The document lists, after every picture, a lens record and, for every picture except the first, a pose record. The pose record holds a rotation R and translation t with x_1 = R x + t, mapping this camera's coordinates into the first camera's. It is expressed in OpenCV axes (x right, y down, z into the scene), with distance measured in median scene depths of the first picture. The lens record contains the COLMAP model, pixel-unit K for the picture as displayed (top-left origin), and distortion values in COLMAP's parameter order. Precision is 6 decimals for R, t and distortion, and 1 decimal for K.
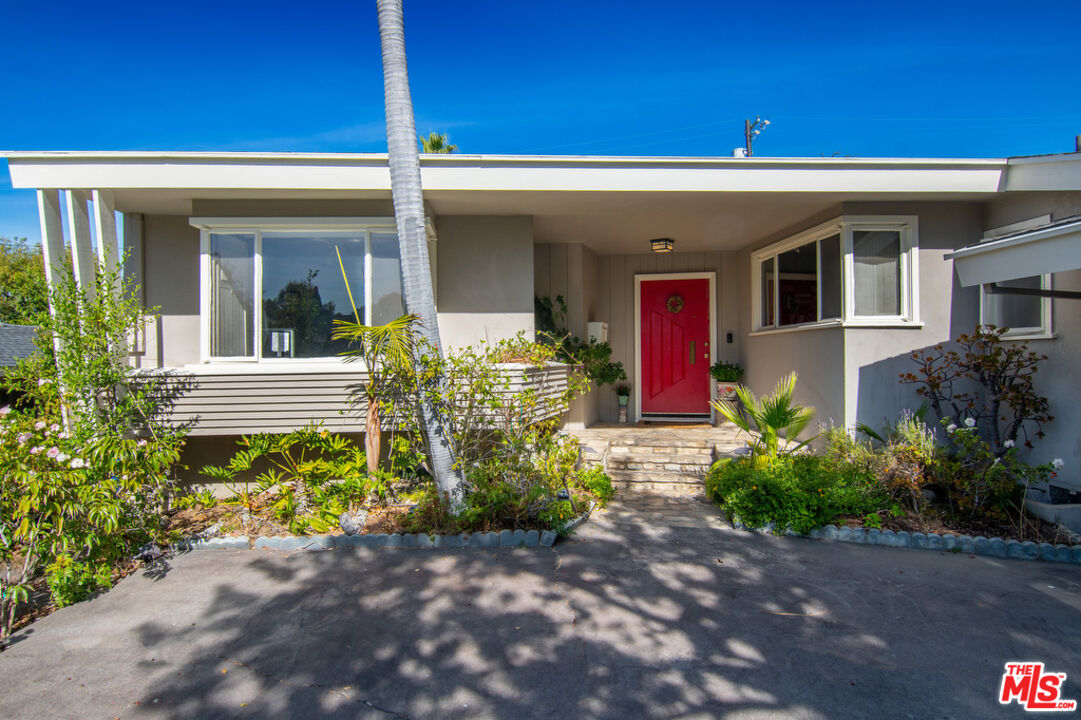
lens RADIAL K [[637.5, 0, 540.5], [0, 637.5, 360.0], [0, 0, 1]] dist [-0.000936, 0.000131]
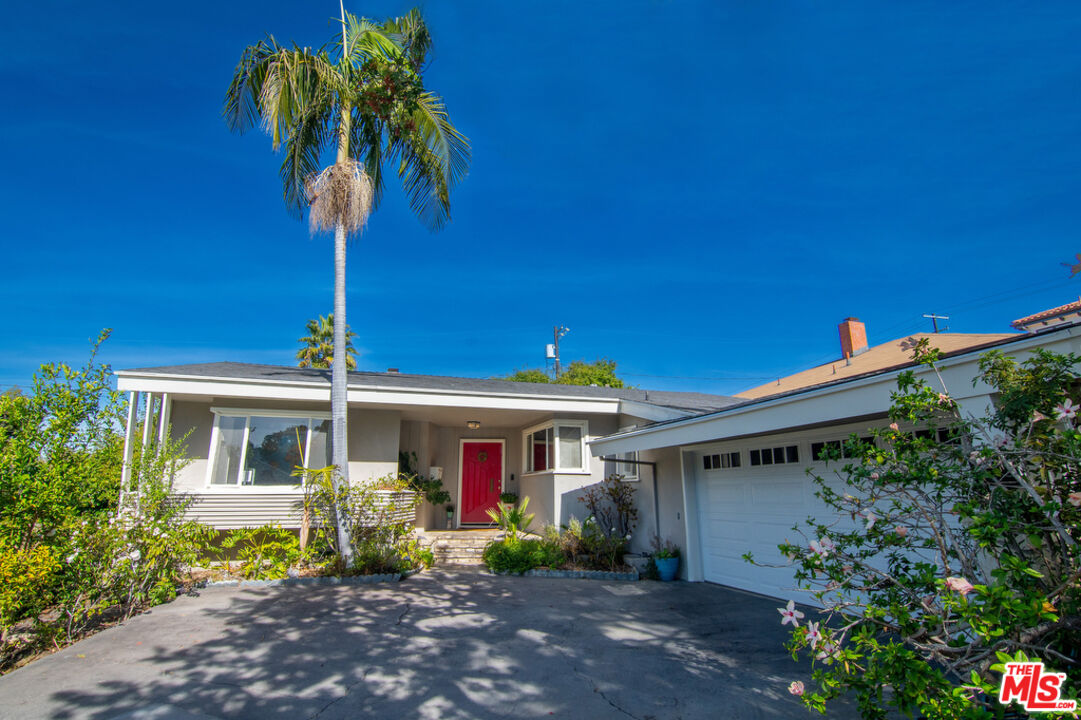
lens RADIAL K [[528.8, 0, 536.4], [0, 528.8, 358.9], [0, 0, 1]] dist [-0.004708, -0.021528]
pose [[0.971484, 0.065992, 0.227736, 0.012467], [-0.008484, 0.969547, -0.244759, 0.007032], [-0.236953, 0.235848, 0.942459, -0.681501]]
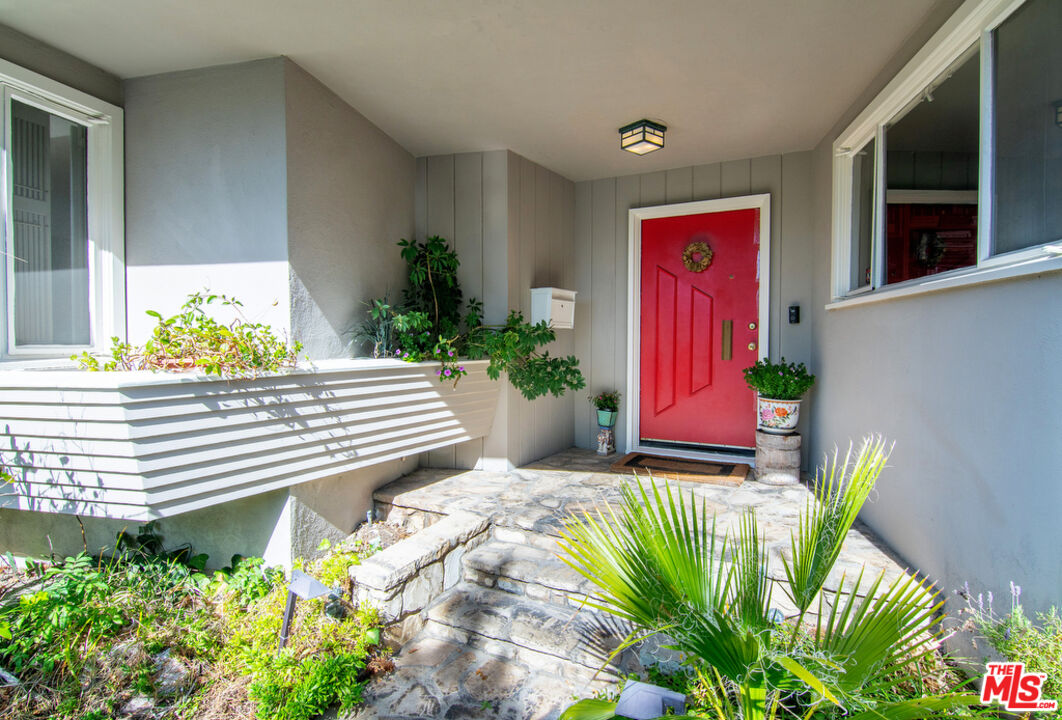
lens RADIAL K [[569.4, 0, 531.0], [0, 569.4, 360.0], [0, 0, 1]] dist [-0.000847, -0.000218]
pose [[0.962949, 0.018619, -0.269039, 0.311036], [-0.008768, 0.999248, 0.037769, -0.018062], [0.269540, -0.034010, 0.962389, 0.691979]]
